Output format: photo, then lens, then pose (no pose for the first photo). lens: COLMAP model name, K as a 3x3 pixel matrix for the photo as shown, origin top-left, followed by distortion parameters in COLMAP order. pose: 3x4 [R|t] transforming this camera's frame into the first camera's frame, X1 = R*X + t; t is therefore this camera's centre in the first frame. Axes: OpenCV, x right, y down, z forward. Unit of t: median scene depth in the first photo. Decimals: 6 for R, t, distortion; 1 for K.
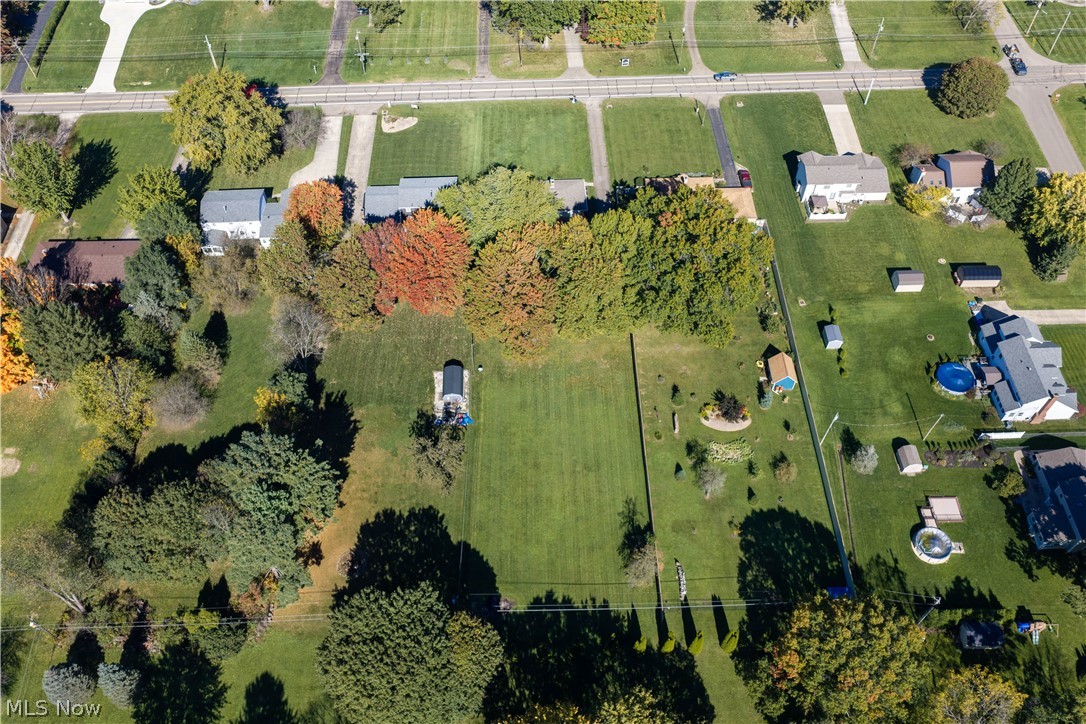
lens RADIAL K [[896.8, 0, 541.9], [0, 896.8, 363.9], [0, 0, 1]] dist [0.023618, -0.053795]
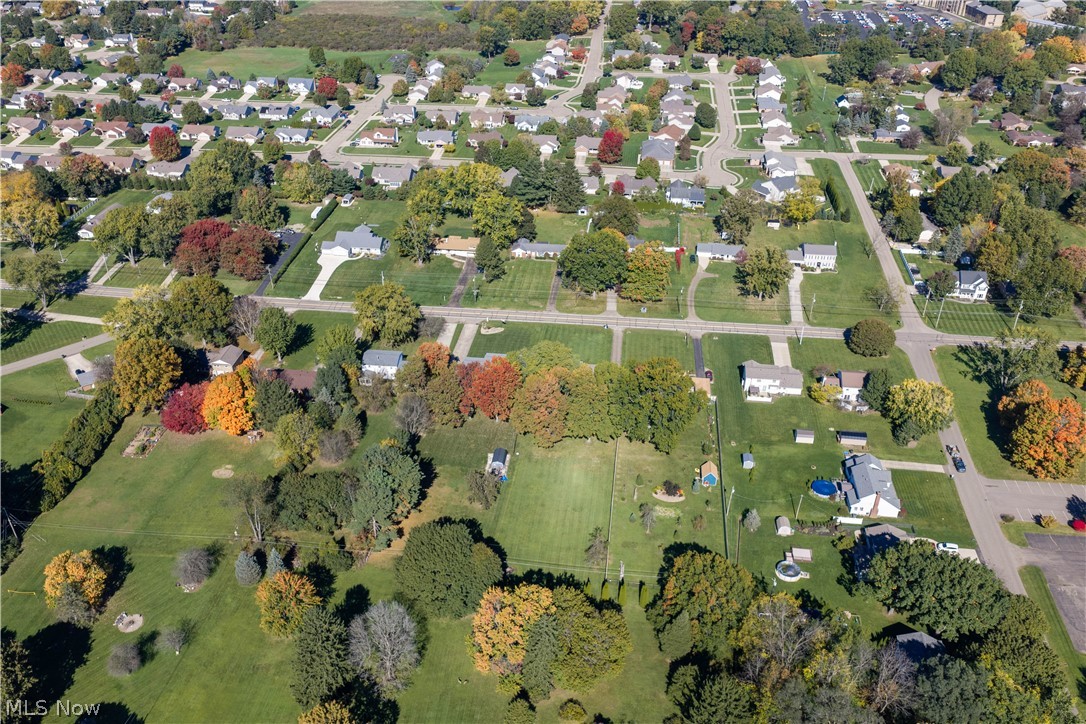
lens RADIAL K [[896.8, 0, 543.6], [0, 896.8, 362.4], [0, 0, 1]] dist [0.023618, -0.053795]
pose [[0.989277, 0.083381, -0.119911, 0.138588], [-0.121235, 0.926648, -0.355845, 0.374458], [0.081445, 0.366567, 0.926820, -0.473929]]
